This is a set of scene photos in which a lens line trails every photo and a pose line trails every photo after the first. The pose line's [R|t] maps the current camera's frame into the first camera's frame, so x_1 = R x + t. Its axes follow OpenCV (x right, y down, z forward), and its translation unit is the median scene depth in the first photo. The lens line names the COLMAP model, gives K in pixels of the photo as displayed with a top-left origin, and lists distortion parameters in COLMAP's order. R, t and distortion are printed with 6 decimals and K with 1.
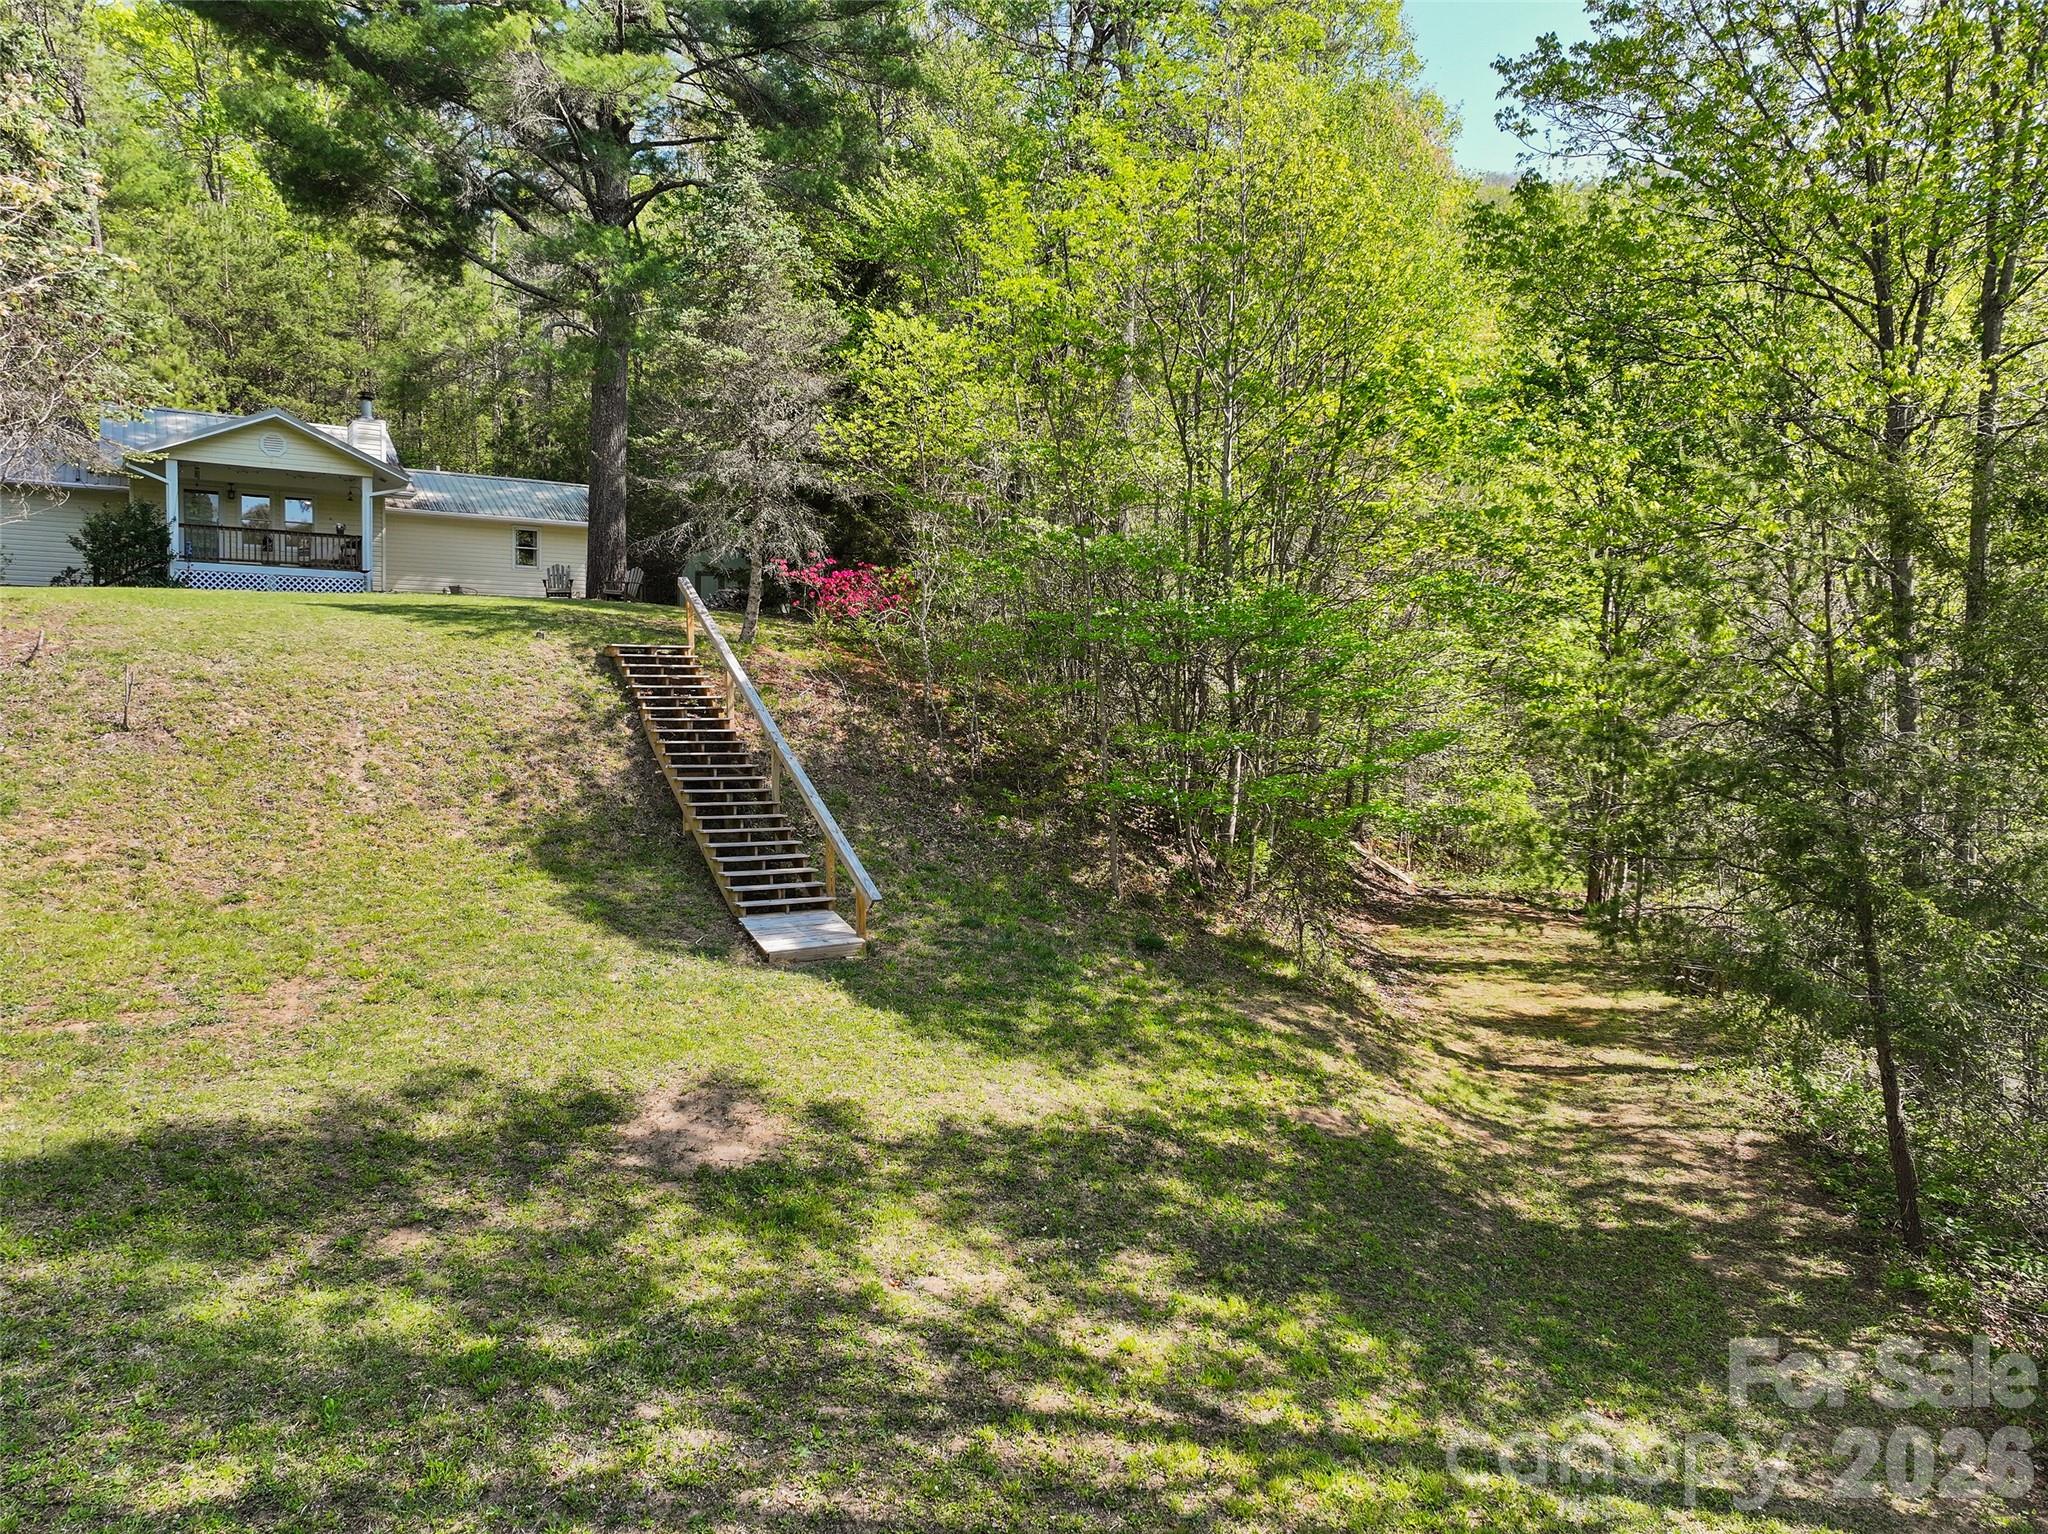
lens RADIAL K [[1454.2, 0, 1040.5], [0, 1454.2, 772.1], [0, 0, 1]] dist [0.002882, 0.012092]
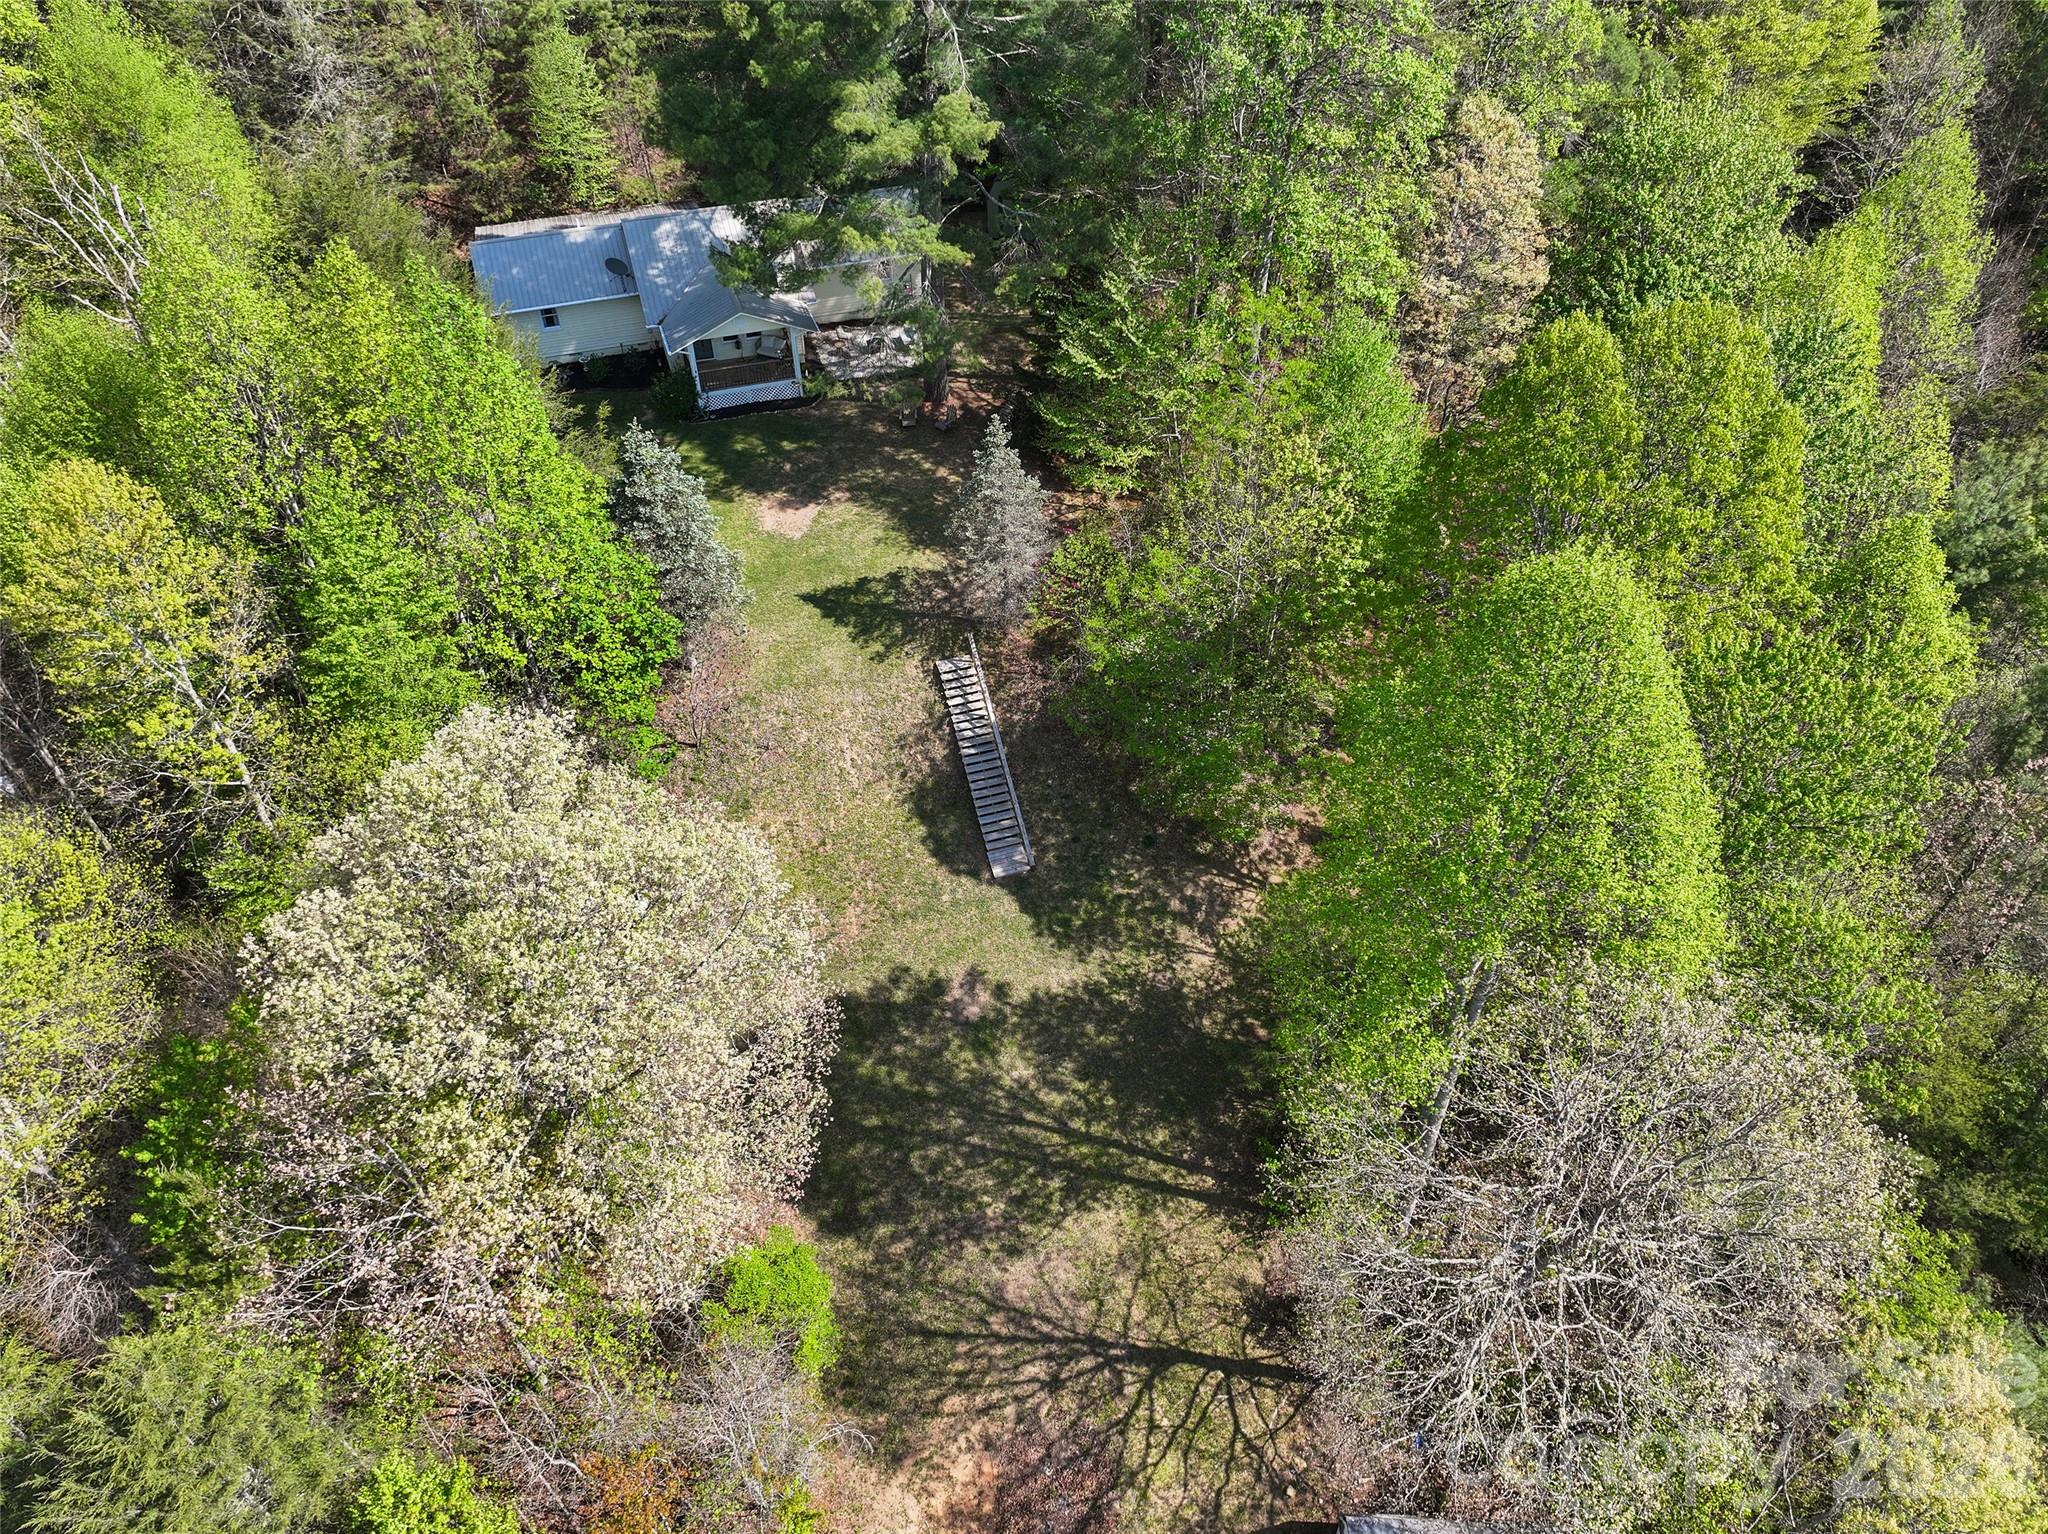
lens RADIAL K [[1454.2, 0, 1049.4], [0, 1454.2, 770.4], [0, 0, 1]] dist [0.002882, 0.012092]
pose [[0.971898, 0.159571, -0.173066, 0.539217], [-0.005207, 0.749582, 0.661891, -2.715919], [0.235346, -0.642389, 0.729348, -1.324868]]
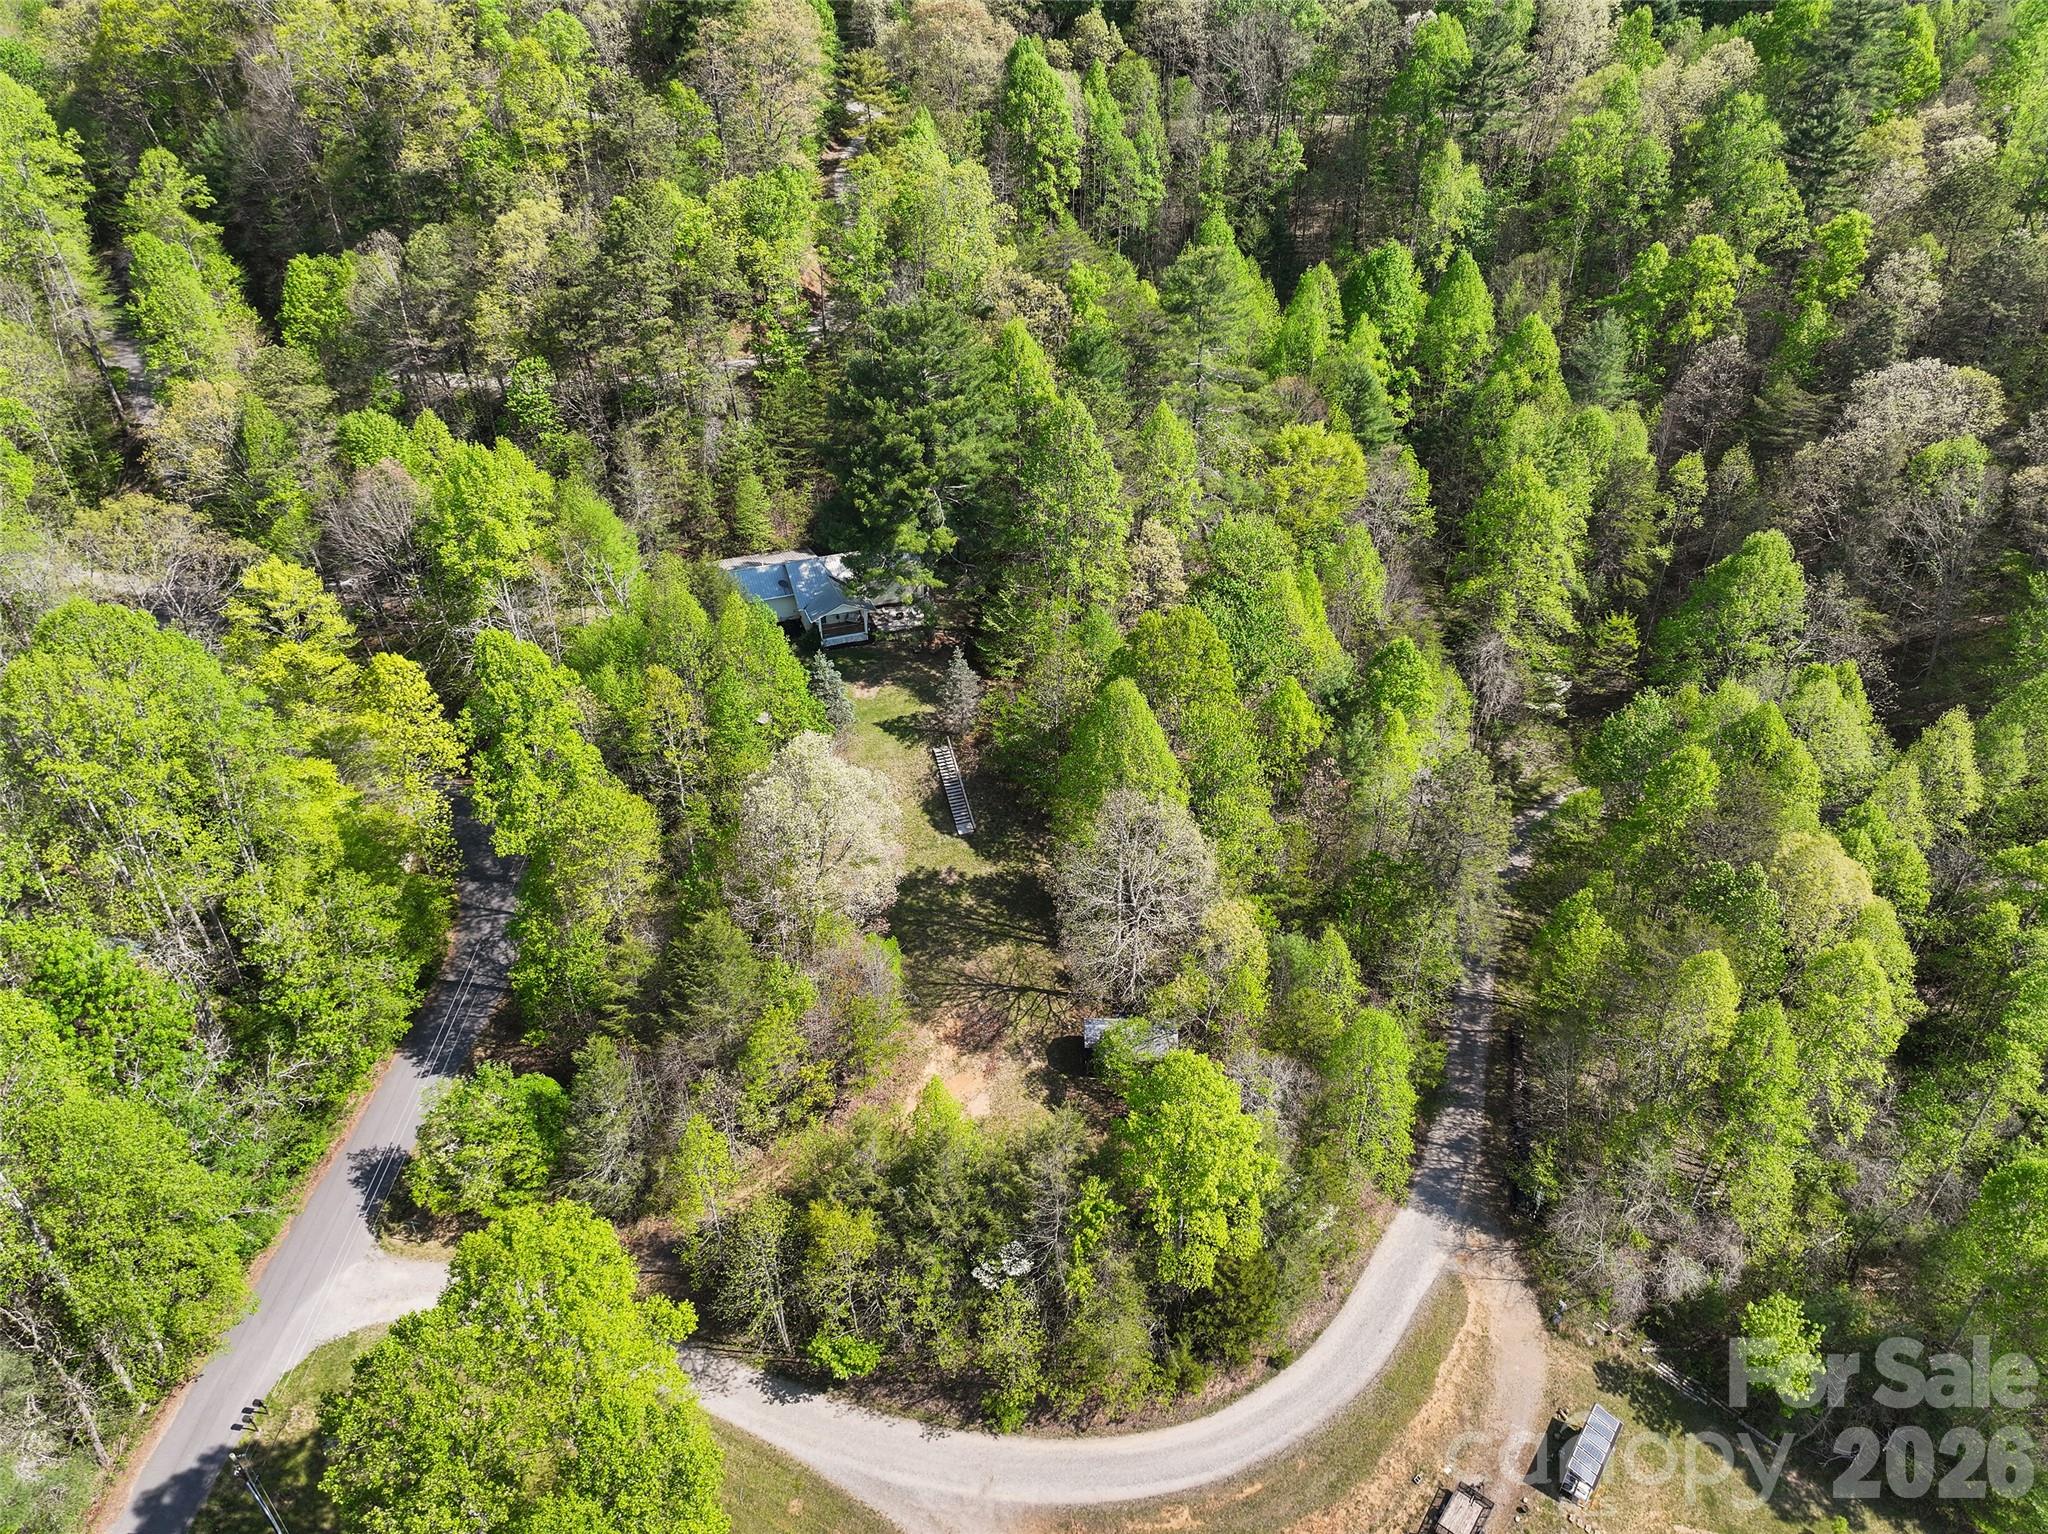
lens RADIAL K [[1454.2, 0, 1030.2], [0, 1454.2, 761.6], [0, 0, 1]] dist [0.002882, 0.012092]
pose [[0.976693, 0.113698, -0.182055, 1.902149], [0.000627, 0.846664, 0.532128, -5.361175], [0.214642, -0.519839, 0.826859, -6.221363]]
